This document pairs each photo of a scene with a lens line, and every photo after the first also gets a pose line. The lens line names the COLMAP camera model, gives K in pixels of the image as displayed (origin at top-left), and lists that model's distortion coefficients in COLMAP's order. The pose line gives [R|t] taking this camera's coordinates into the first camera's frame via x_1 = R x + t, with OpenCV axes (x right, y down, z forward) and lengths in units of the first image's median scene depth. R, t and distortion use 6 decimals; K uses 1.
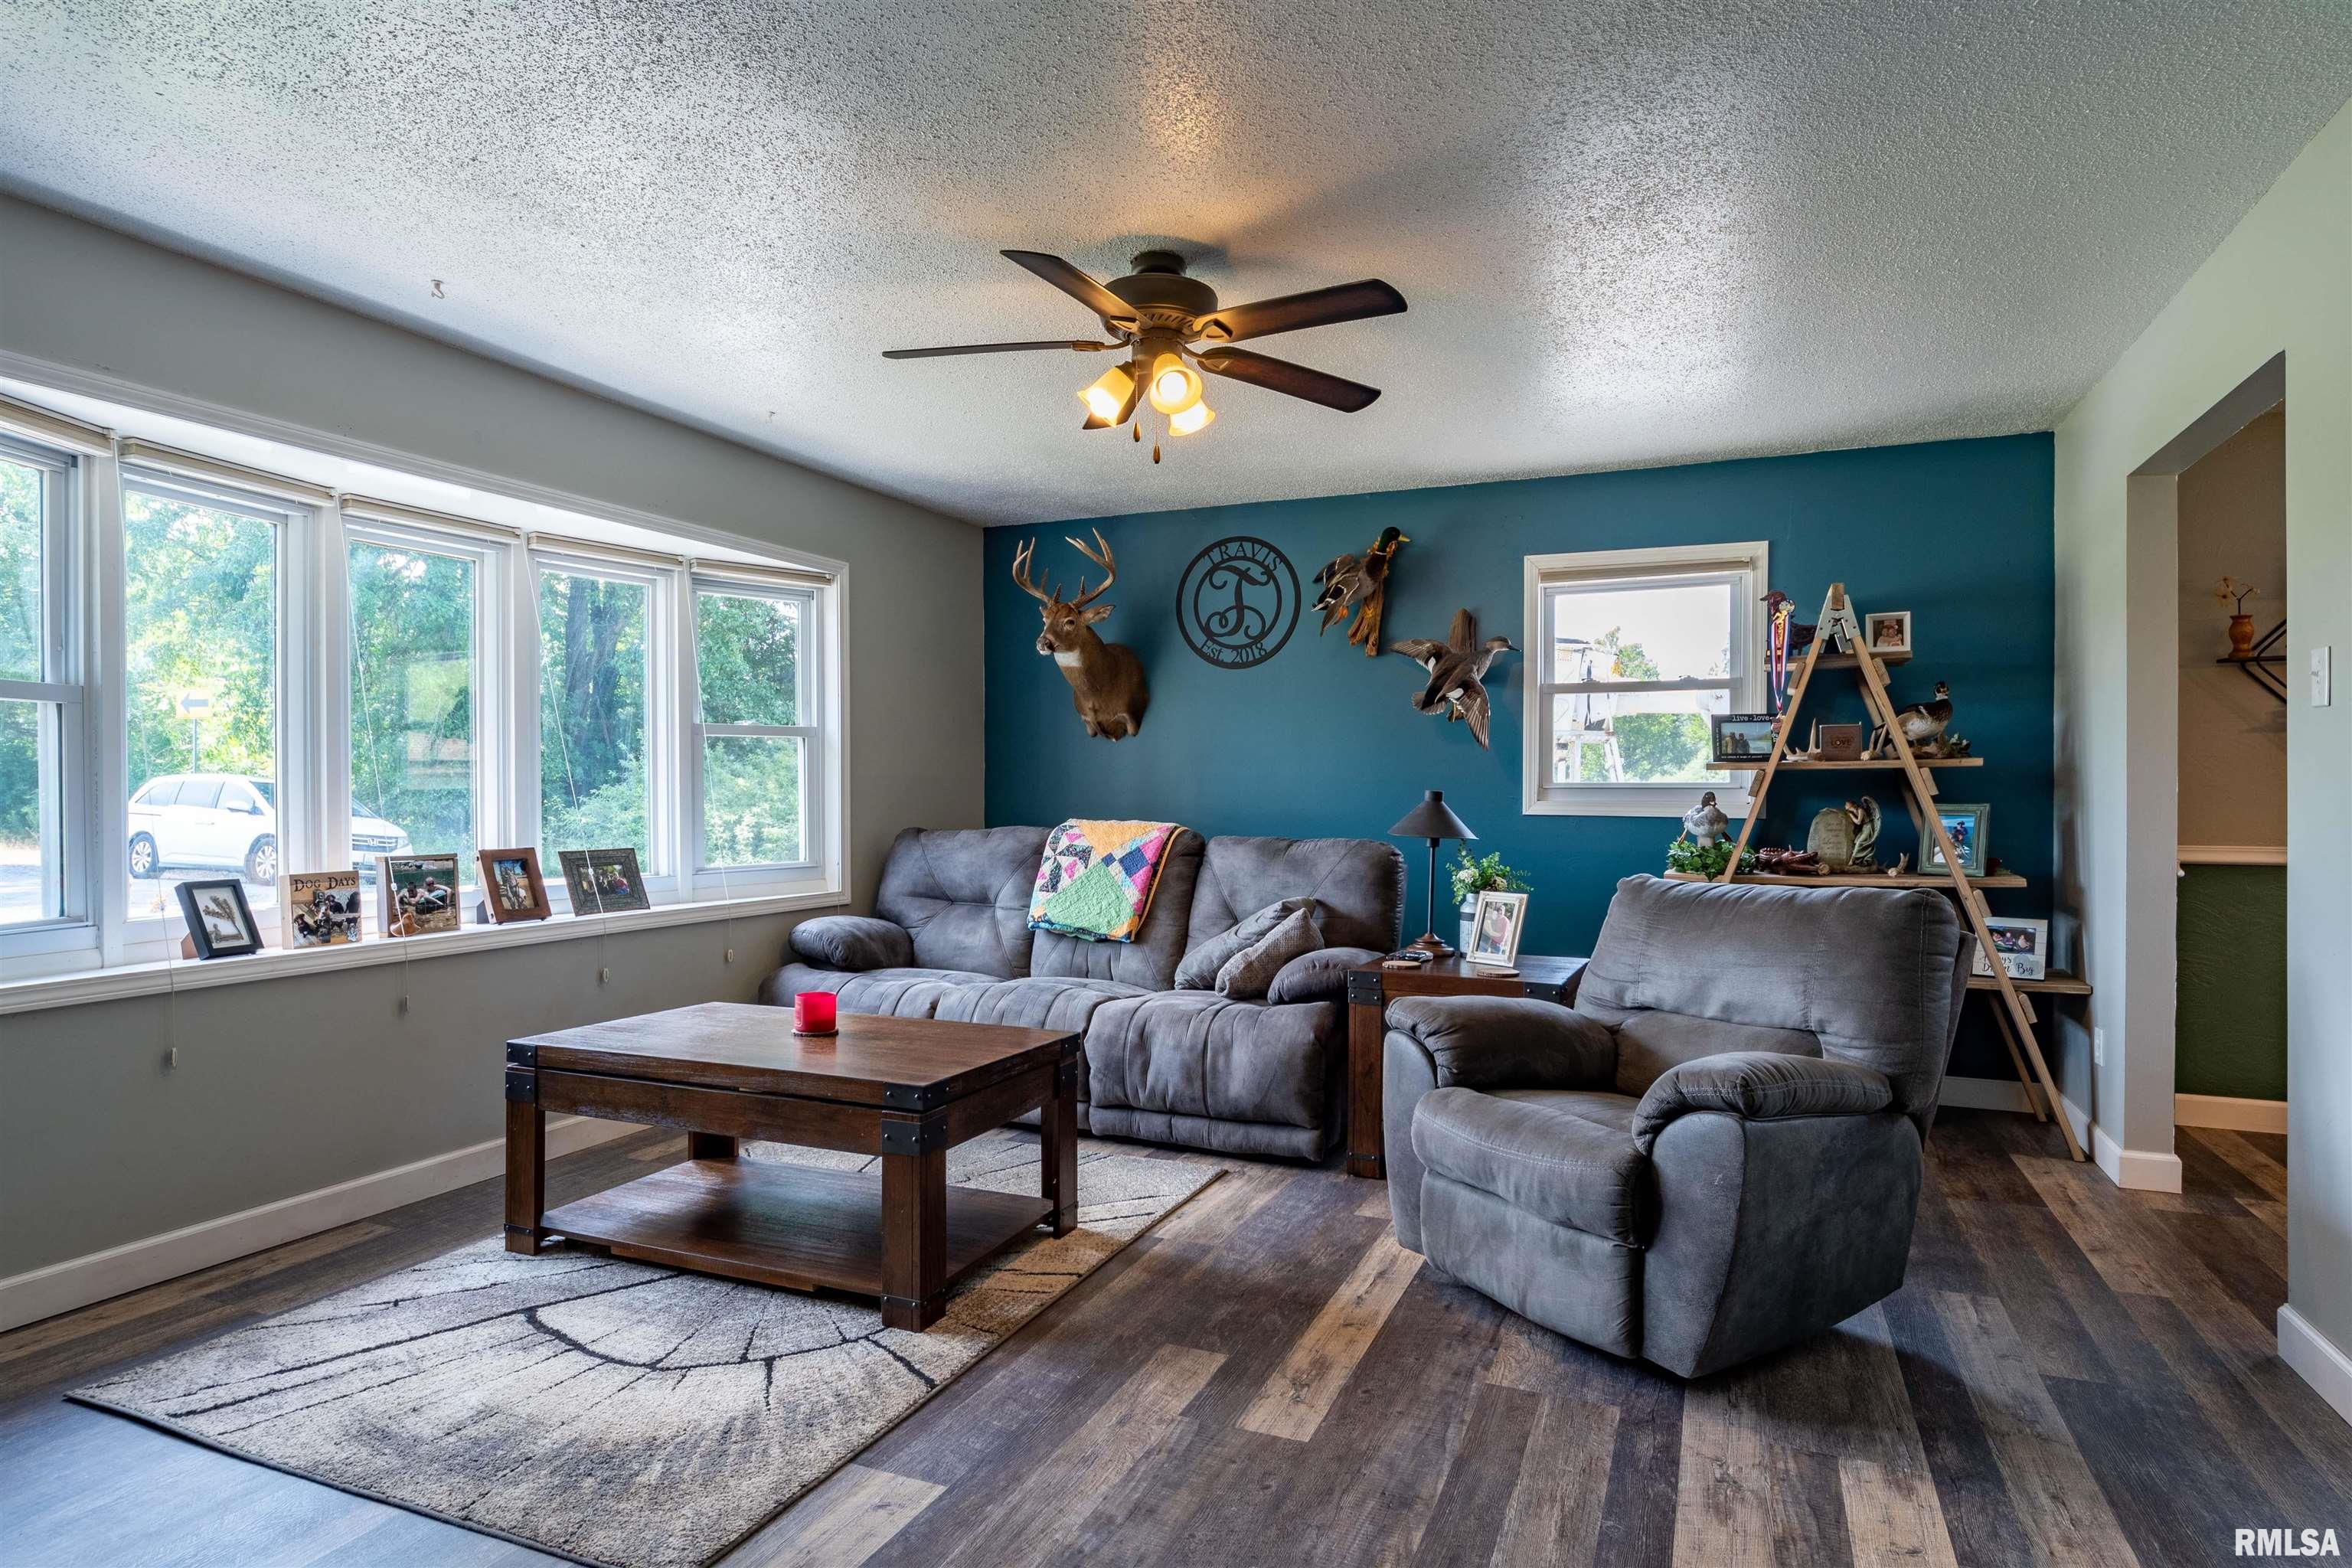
lens RADIAL K [[1300.3, 0, 1176.0], [0, 1300.3, 784.0], [0, 0, 1]] dist [0.001241, 0.000492]
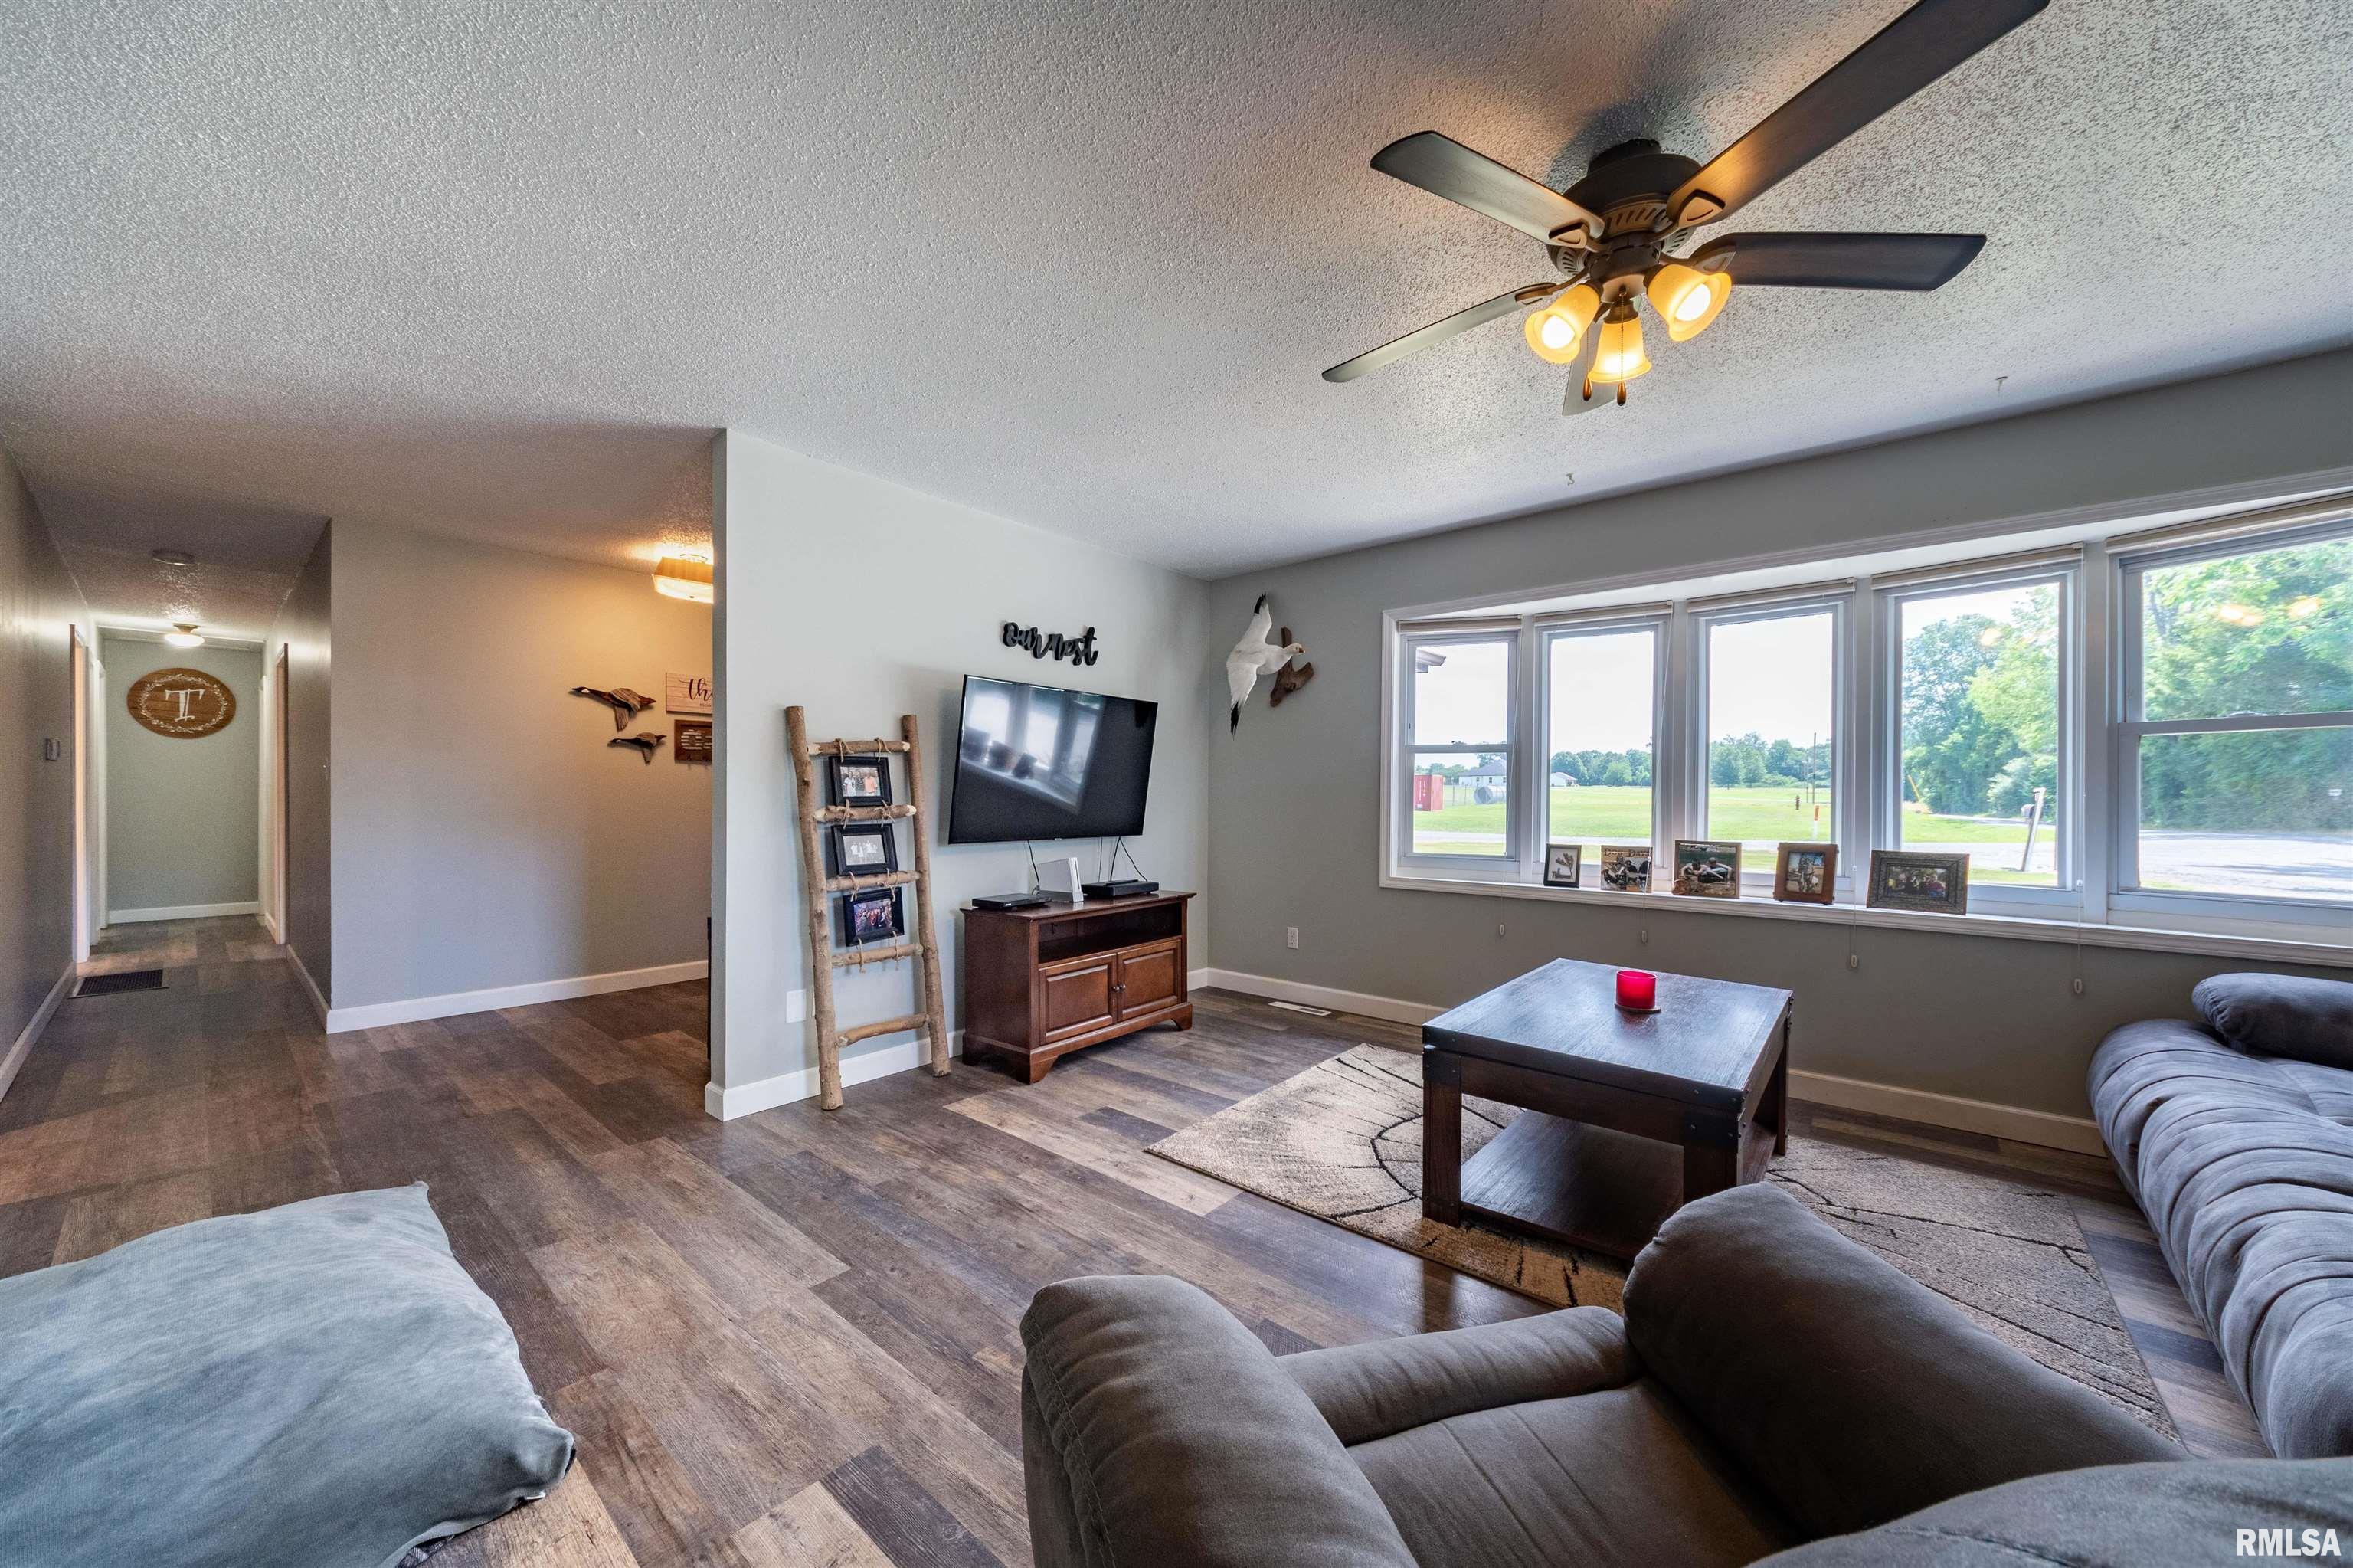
lens RADIAL K [[841.5, 0, 1160.7], [0, 841.5, 785.4], [0, 0, 1]] dist [-0.000348, -0.000030]
pose [[-0.307094, -0.005369, -0.951664, 0.524072], [0.000912, 0.999982, -0.005936, -0.002176], [0.951679, -0.002691, -0.307084, 0.774731]]
